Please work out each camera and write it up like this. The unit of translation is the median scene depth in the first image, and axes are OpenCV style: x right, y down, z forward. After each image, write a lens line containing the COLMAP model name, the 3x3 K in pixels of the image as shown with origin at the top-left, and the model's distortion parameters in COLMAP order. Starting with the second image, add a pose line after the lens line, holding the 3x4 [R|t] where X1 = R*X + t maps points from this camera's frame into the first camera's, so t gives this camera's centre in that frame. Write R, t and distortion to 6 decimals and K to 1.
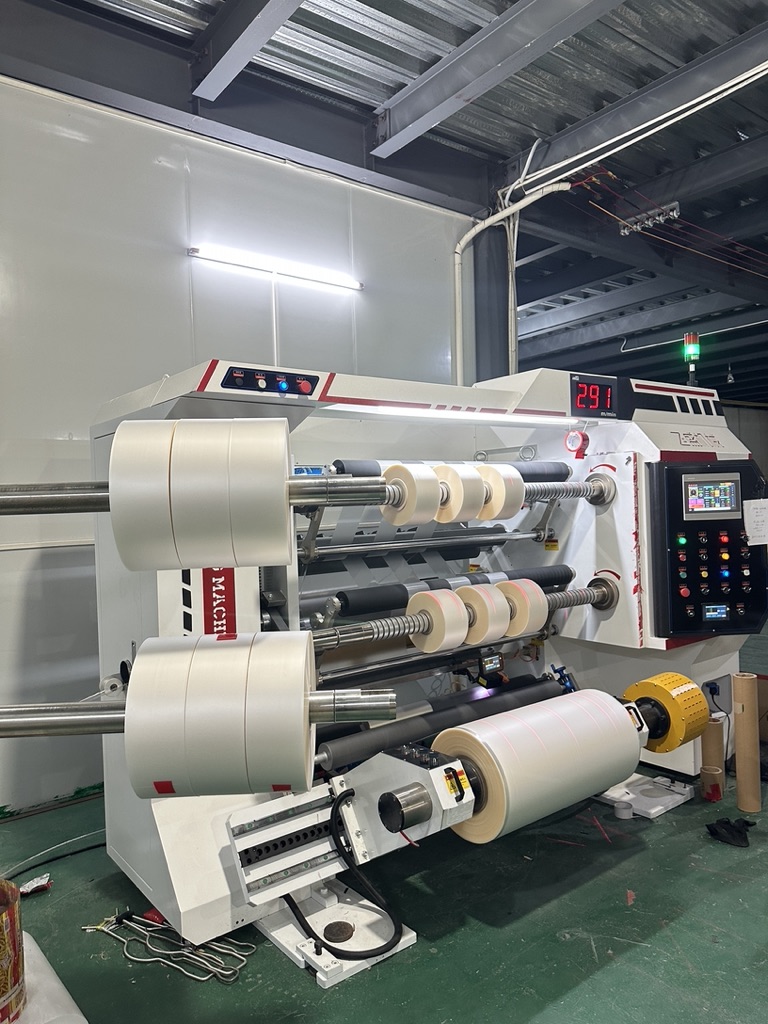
lens RADIAL K [[743.0, 0, 384.0], [0, 743.0, 512.0], [0, 0, 1]] dist [0.067283, -0.000997]
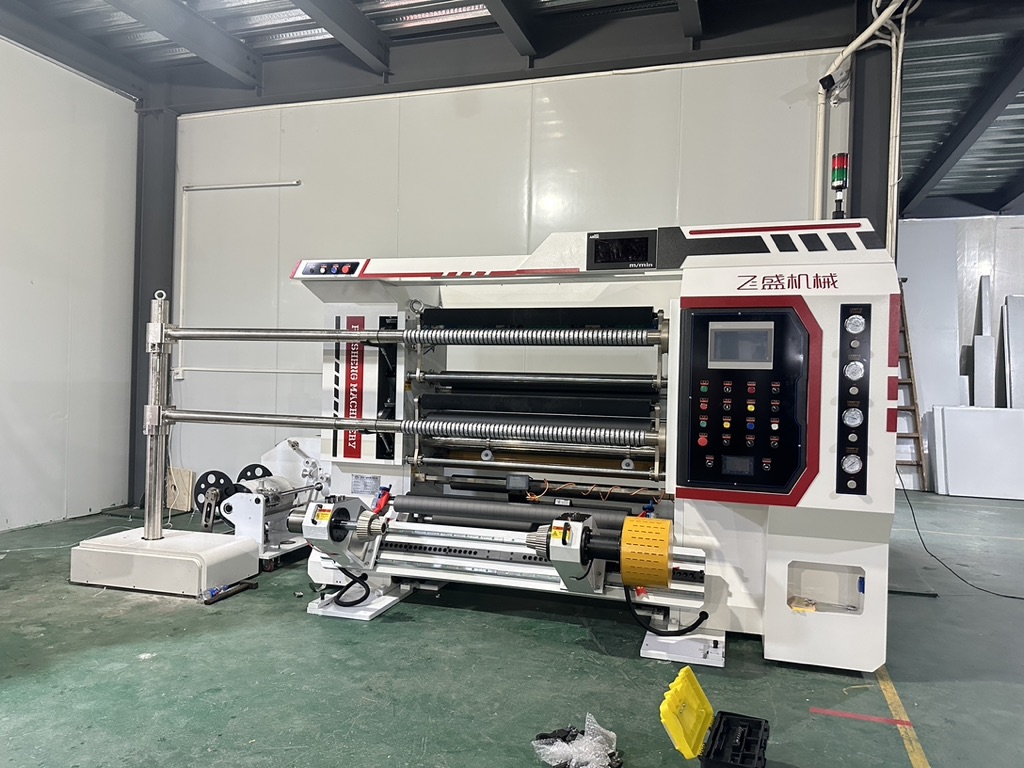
lens RADIAL K [[743.0, 0, 512.0], [0, 743.0, 384.0], [0, 0, 1]] dist [0.067283, -0.000997]
pose [[0.563440, 0.044565, -0.824954, 1.053329], [-0.052068, 0.998474, 0.018376, 0.028542], [0.824515, 0.032599, 0.564901, 0.249301]]
